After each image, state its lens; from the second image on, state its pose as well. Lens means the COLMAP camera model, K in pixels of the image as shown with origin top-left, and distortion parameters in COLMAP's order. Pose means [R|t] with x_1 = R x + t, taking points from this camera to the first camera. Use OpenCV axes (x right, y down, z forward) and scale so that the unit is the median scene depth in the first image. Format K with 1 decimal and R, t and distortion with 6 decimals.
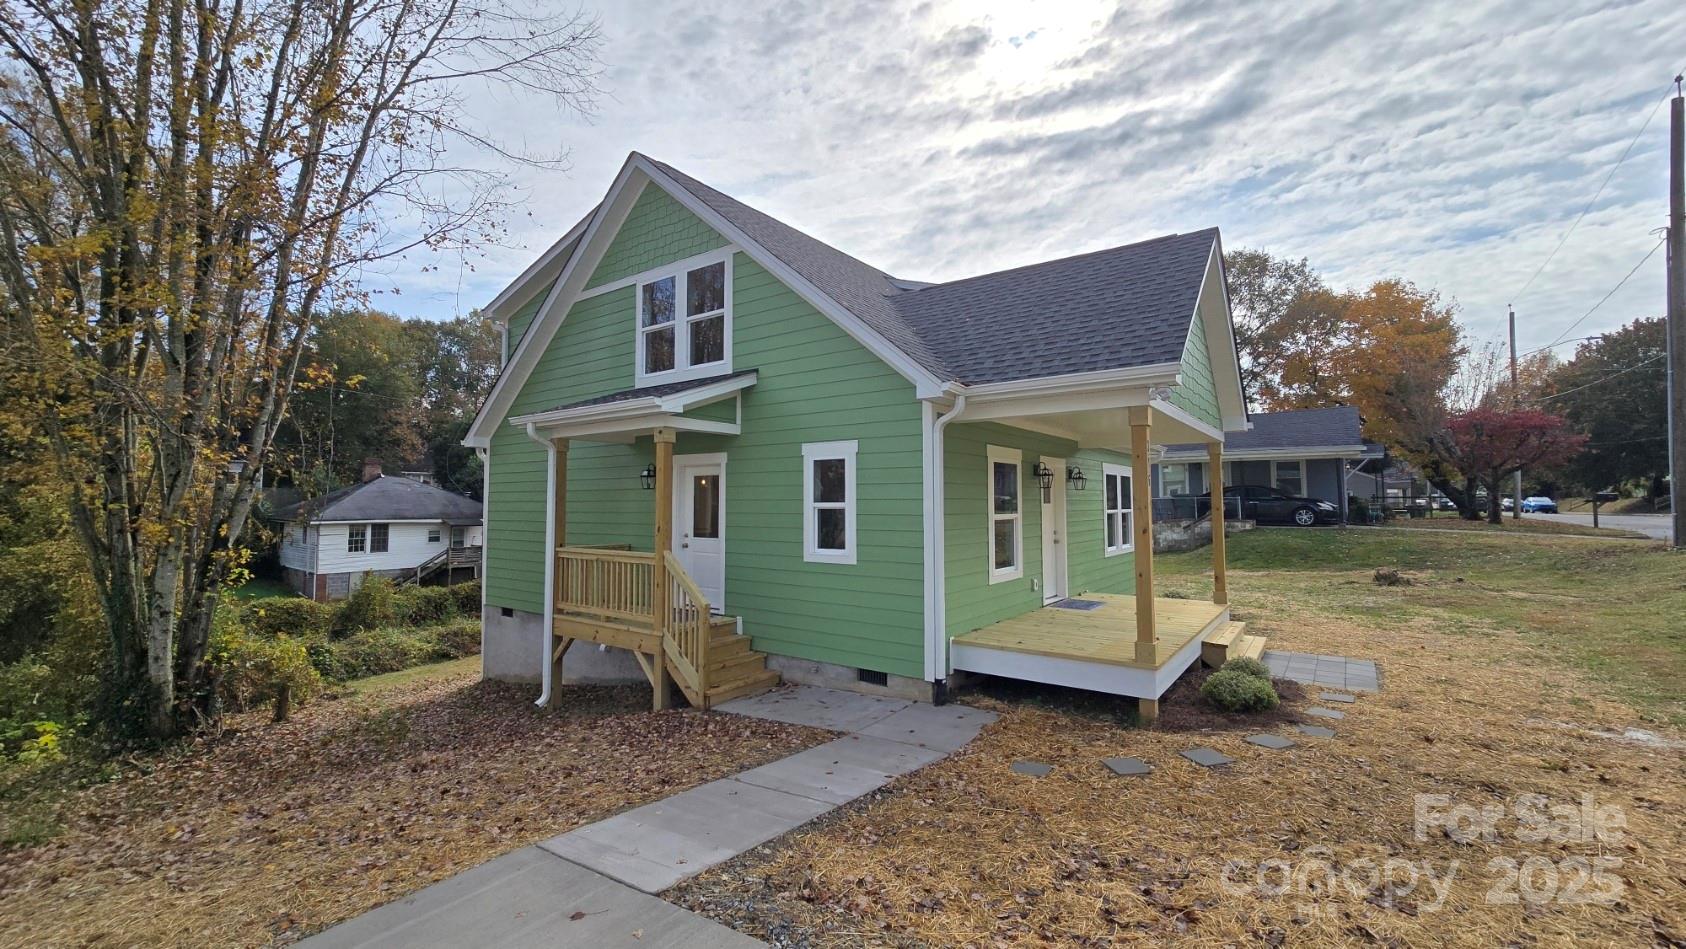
lens RADIAL K [[696.7, 0, 839.2], [0, 696.7, 464.3], [0, 0, 1]] dist [-0.000446, 0.001401]
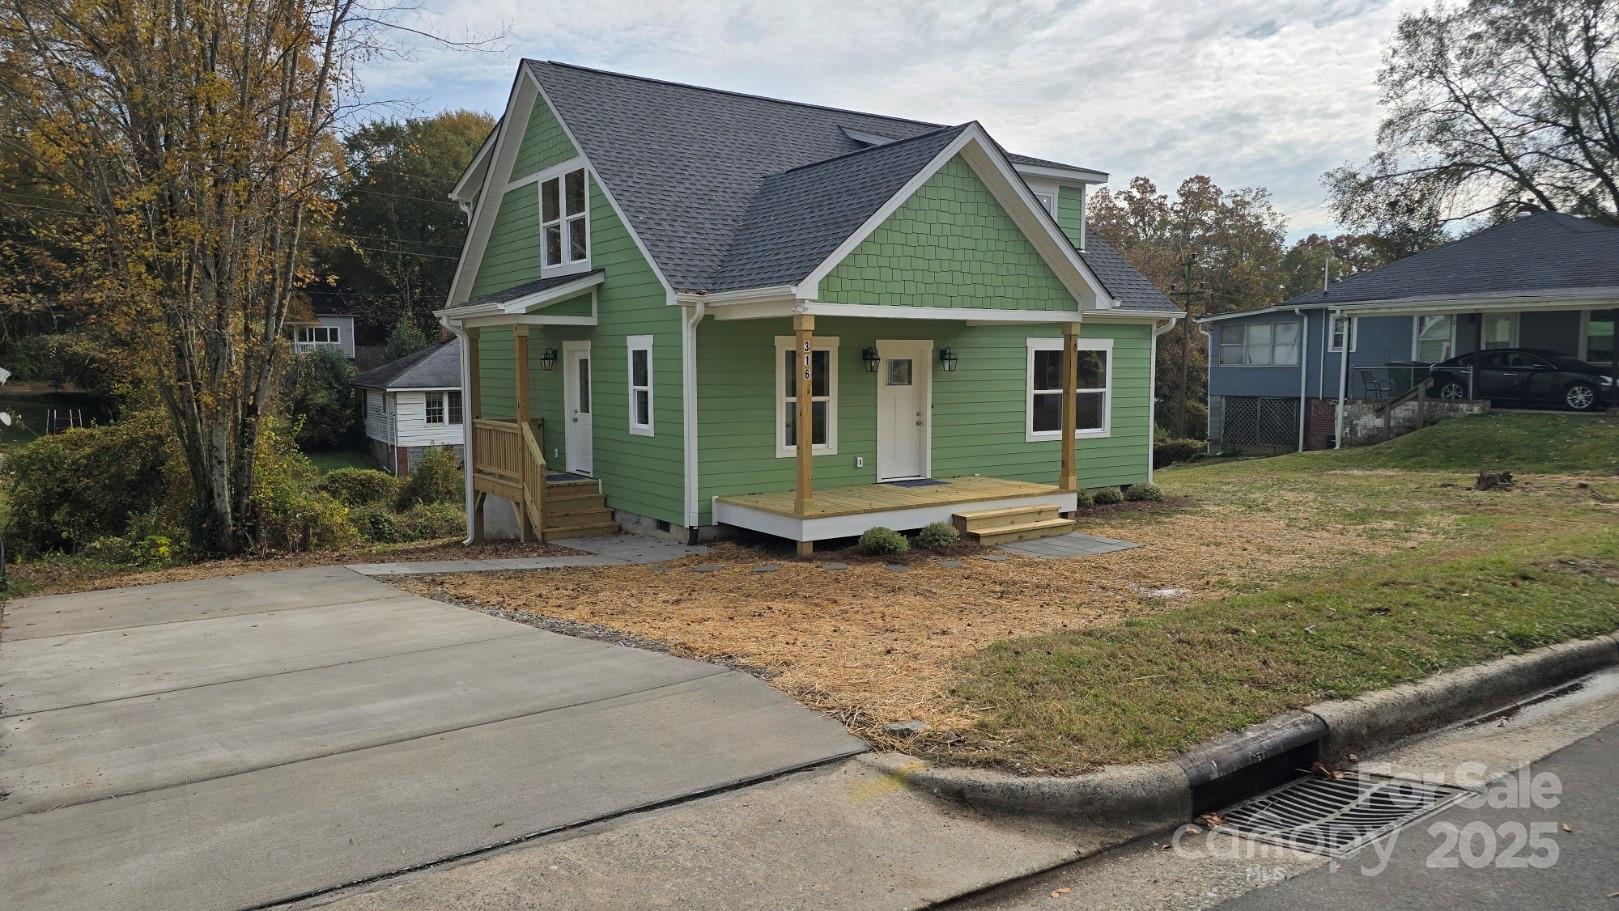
lens RADIAL K [[1095.2, 0, 809.9], [0, 1095.2, 457.9], [0, 0, 1]] dist [0.031931, -0.013757]
pose [[0.948801, 0.028611, -0.314577, 0.762778], [0.017023, 0.989811, 0.141367, -0.074678], [0.315417, -0.139484, 0.938646, -0.624888]]
